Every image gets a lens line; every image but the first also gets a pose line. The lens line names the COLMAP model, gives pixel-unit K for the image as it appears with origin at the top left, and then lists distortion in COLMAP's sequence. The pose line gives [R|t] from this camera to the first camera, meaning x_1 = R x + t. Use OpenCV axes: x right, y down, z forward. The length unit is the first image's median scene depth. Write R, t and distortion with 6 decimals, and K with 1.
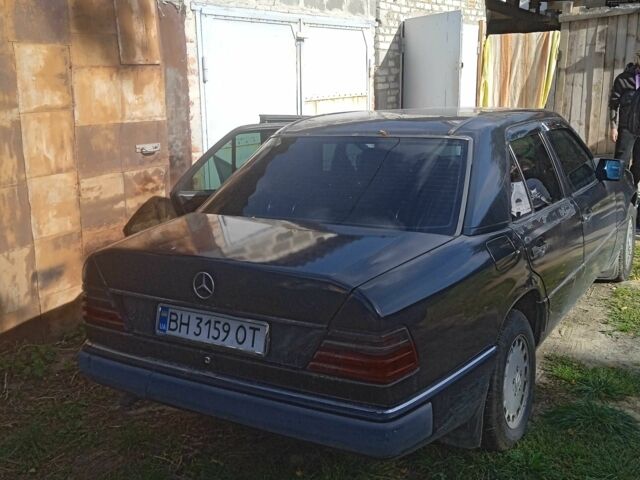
lens RADIAL K [[724.1, 0, 324.0], [0, 724.1, 240.8], [0, 0, 1]] dist [0.058321, 0.000000]
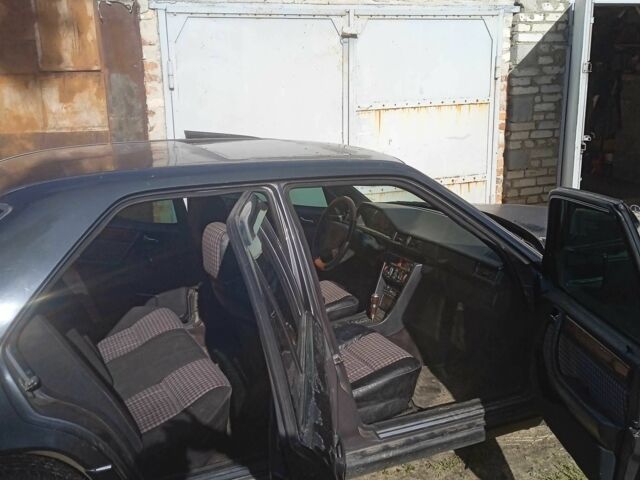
lens RADIAL K [[724.1, 0, 317.7], [0, 724.1, 242.0], [0, 0, 1]] dist [0.058321, 0.000000]
pose [[0.831206, 0.123058, -0.542175, 0.510749], [-0.116918, 0.992079, 0.045927, -0.097396], [0.543533, 0.025215, 0.839009, 0.365054]]
